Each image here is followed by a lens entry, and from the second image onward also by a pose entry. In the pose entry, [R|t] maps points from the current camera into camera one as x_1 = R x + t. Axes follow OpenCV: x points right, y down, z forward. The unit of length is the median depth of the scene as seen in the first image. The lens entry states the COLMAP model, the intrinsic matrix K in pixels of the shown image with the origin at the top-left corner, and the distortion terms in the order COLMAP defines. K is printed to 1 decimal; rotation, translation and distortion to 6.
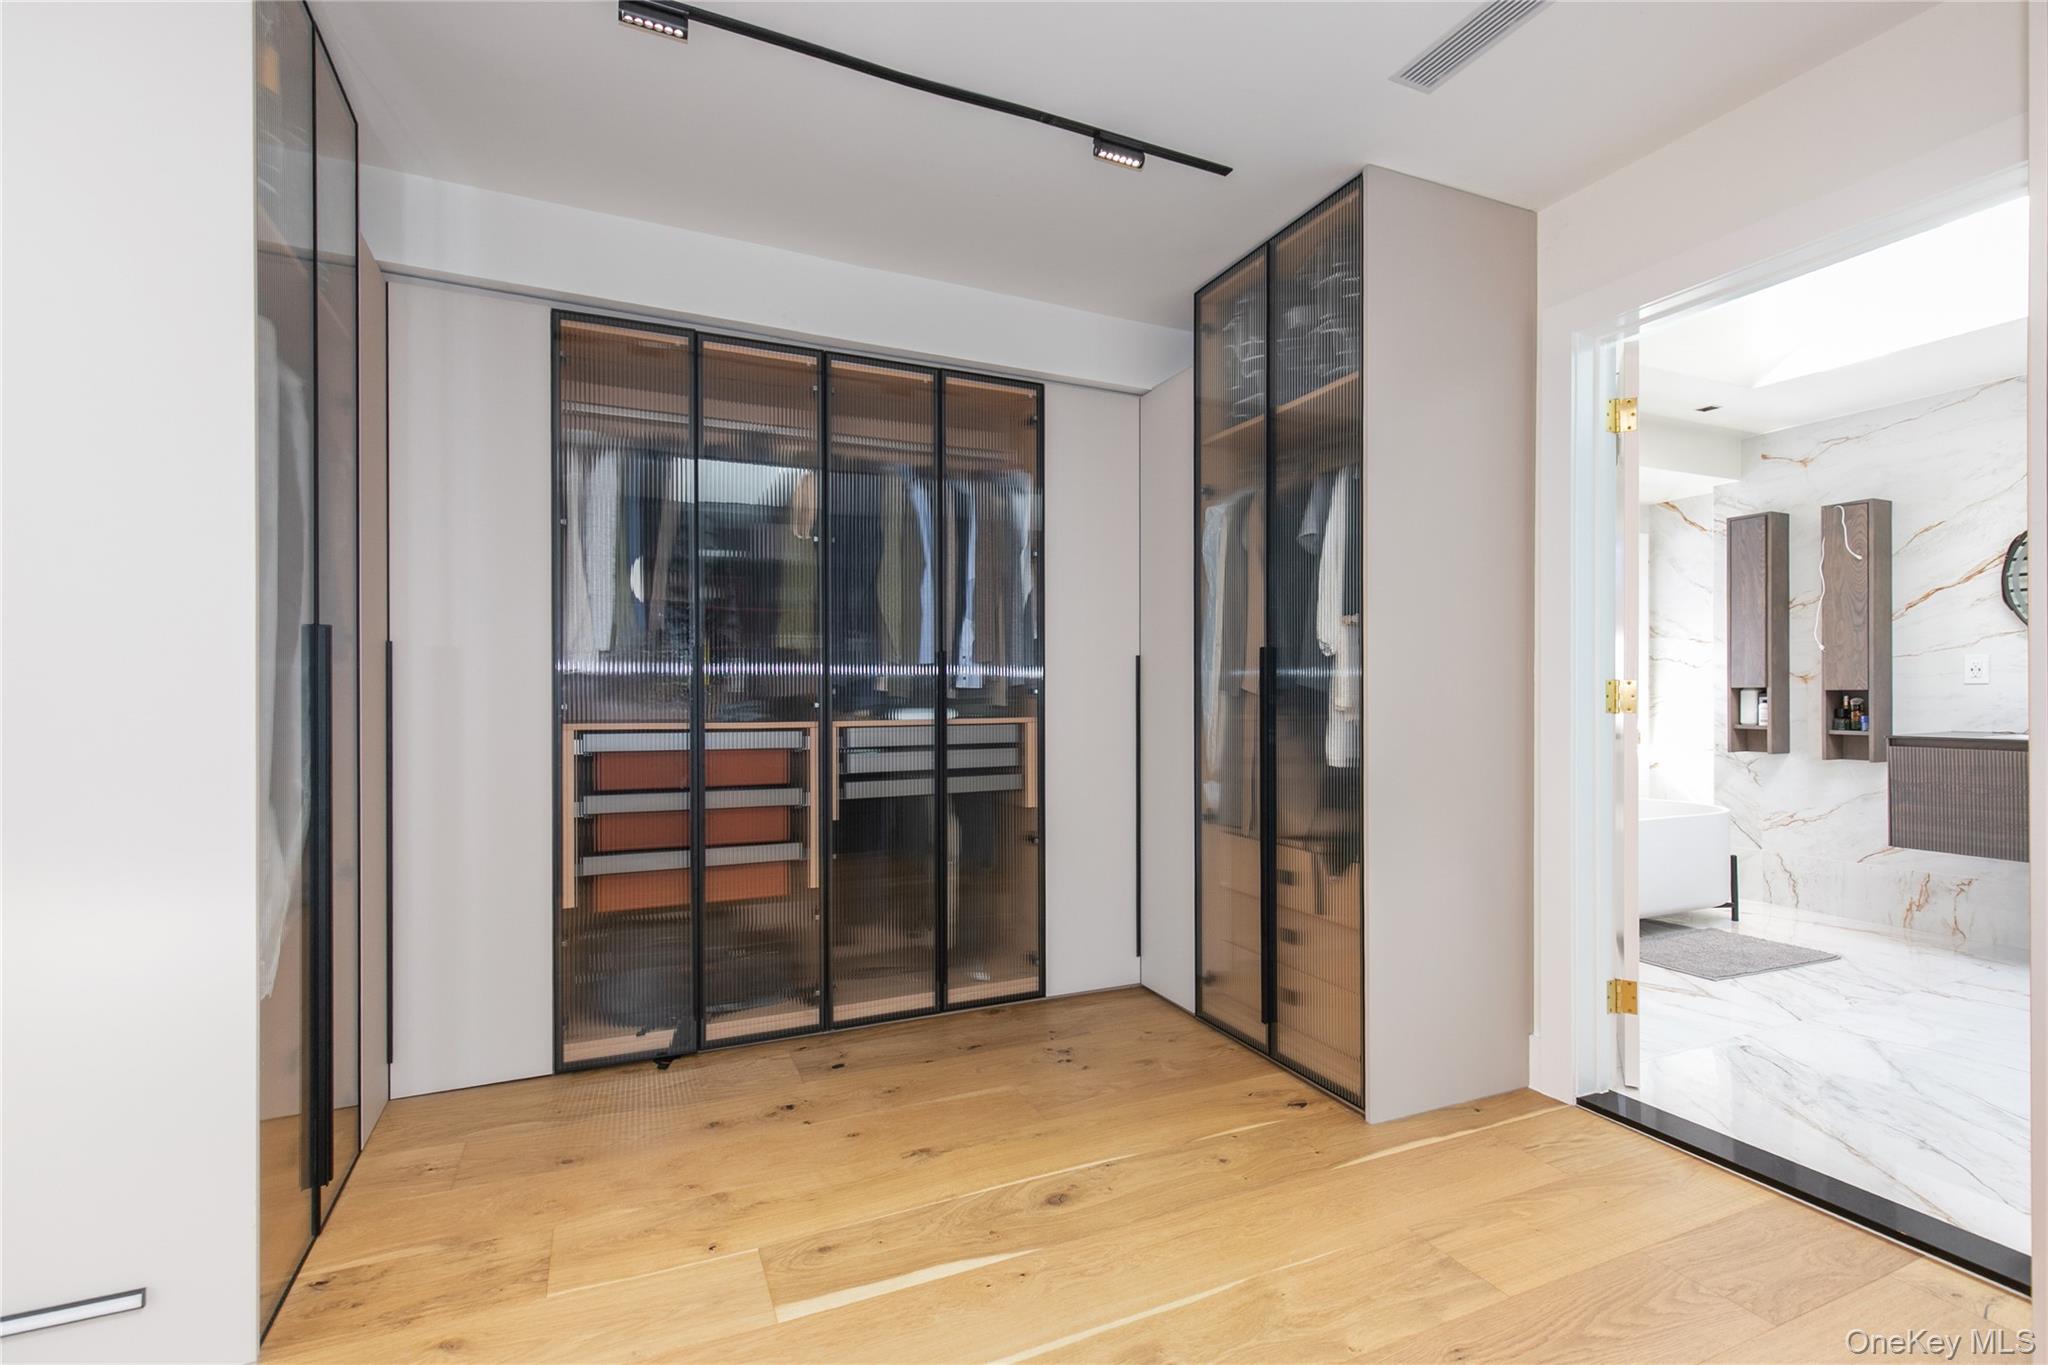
lens RADIAL K [[927.1, 0, 1031.9], [0, 927.1, 679.4], [0, 0, 1]] dist [0.006405, -0.000199]
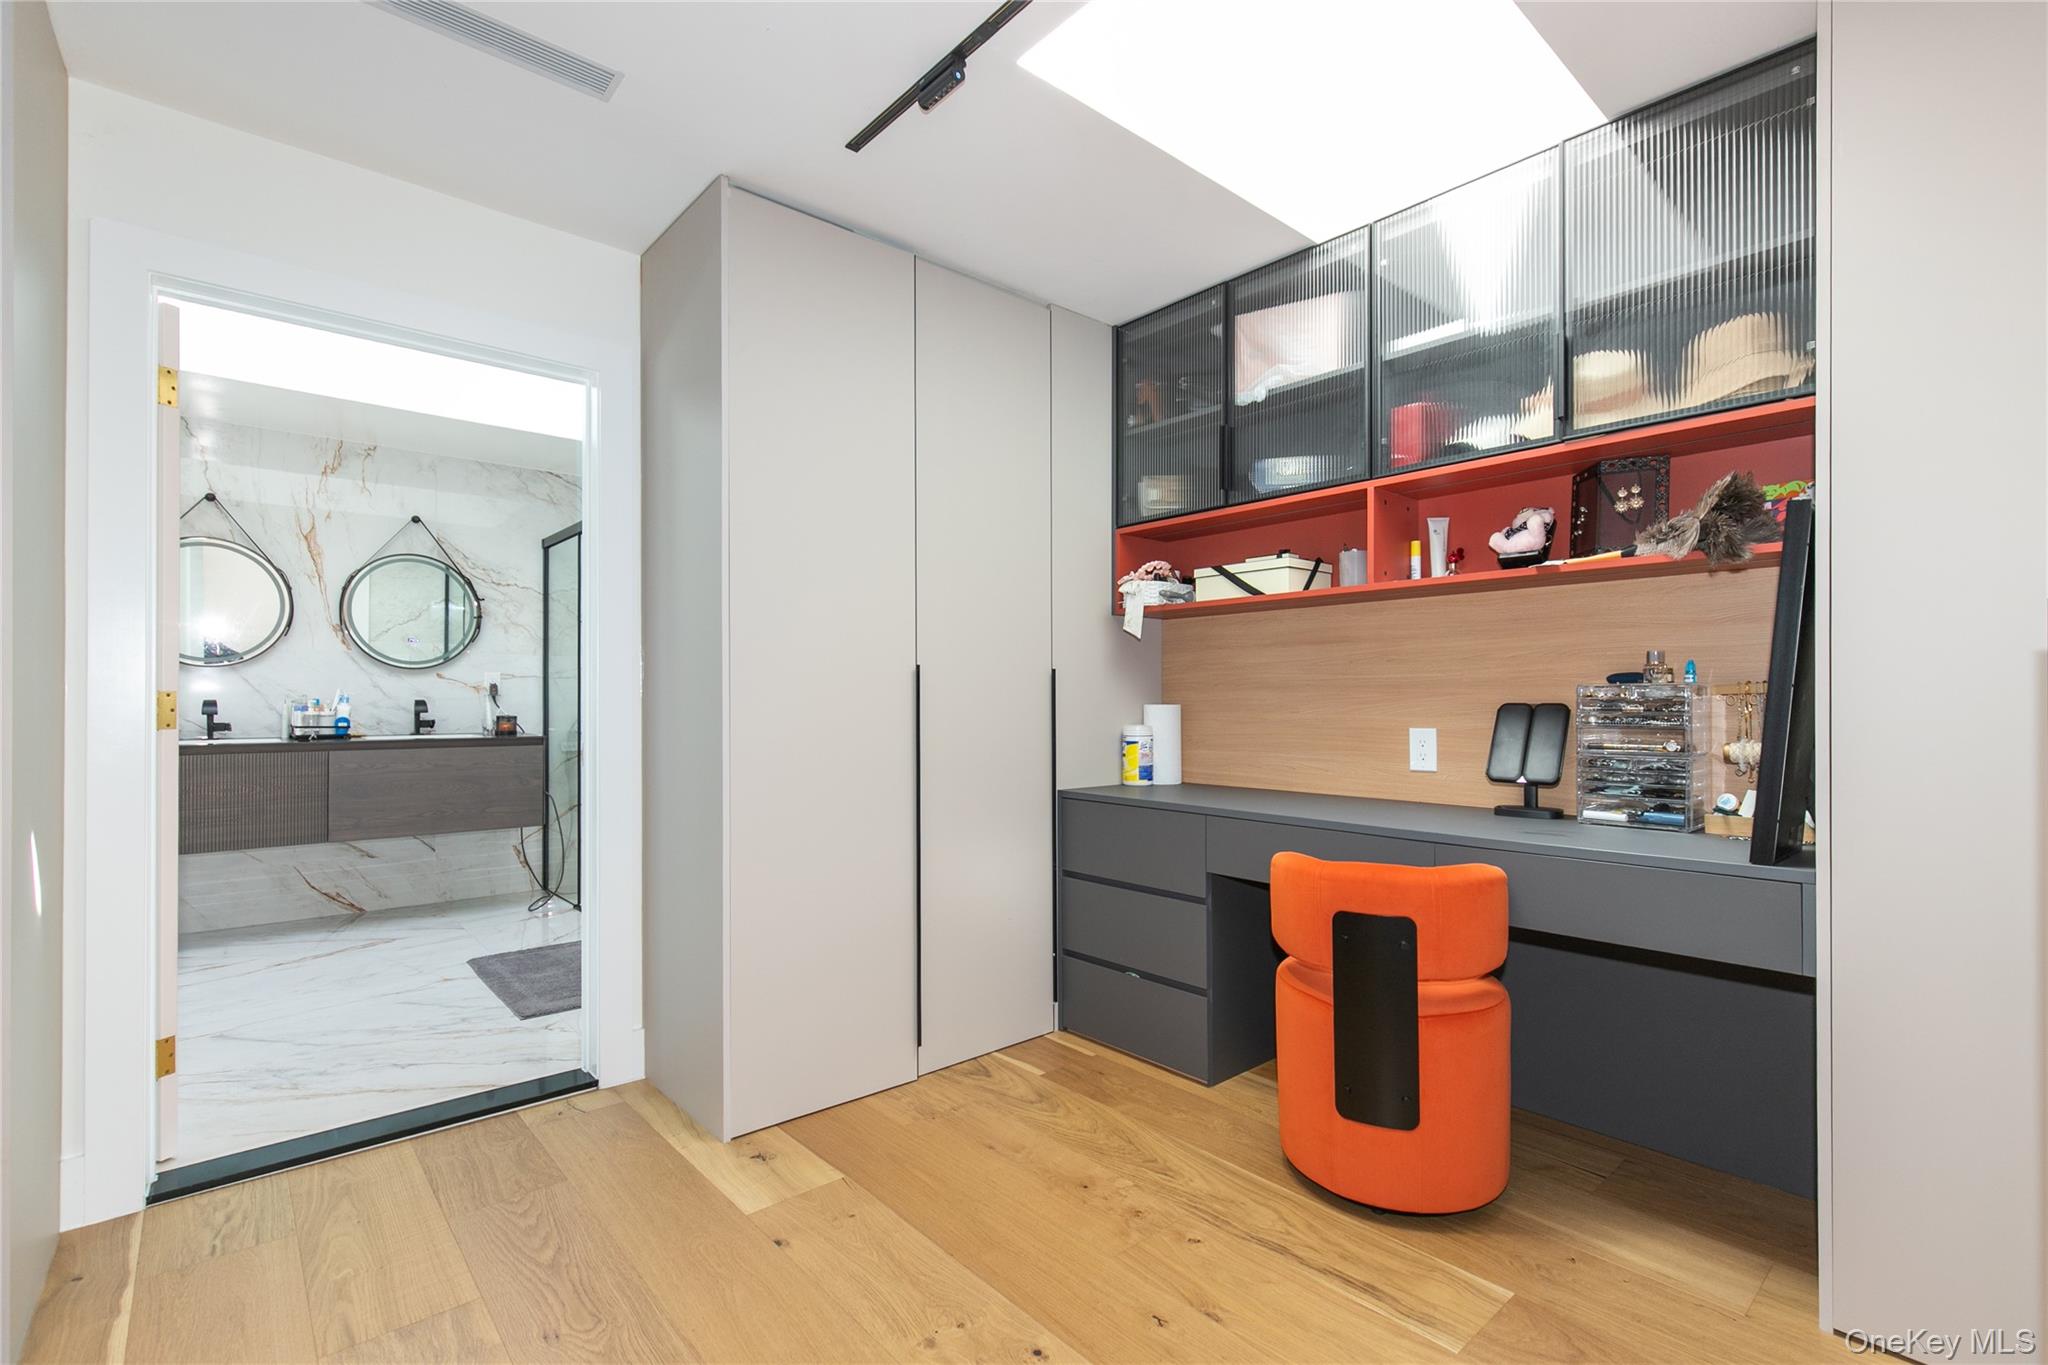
lens RADIAL K [[927.1, 0, 1031.9], [0, 927.1, 679.4], [0, 0, 1]] dist [0.006405, -0.000199]
pose [[-0.283511, 0.022814, 0.958698, -0.451190], [-0.009373, 0.999603, -0.026559, 0.004604], [-0.958923, -0.016515, -0.283185, 0.498542]]
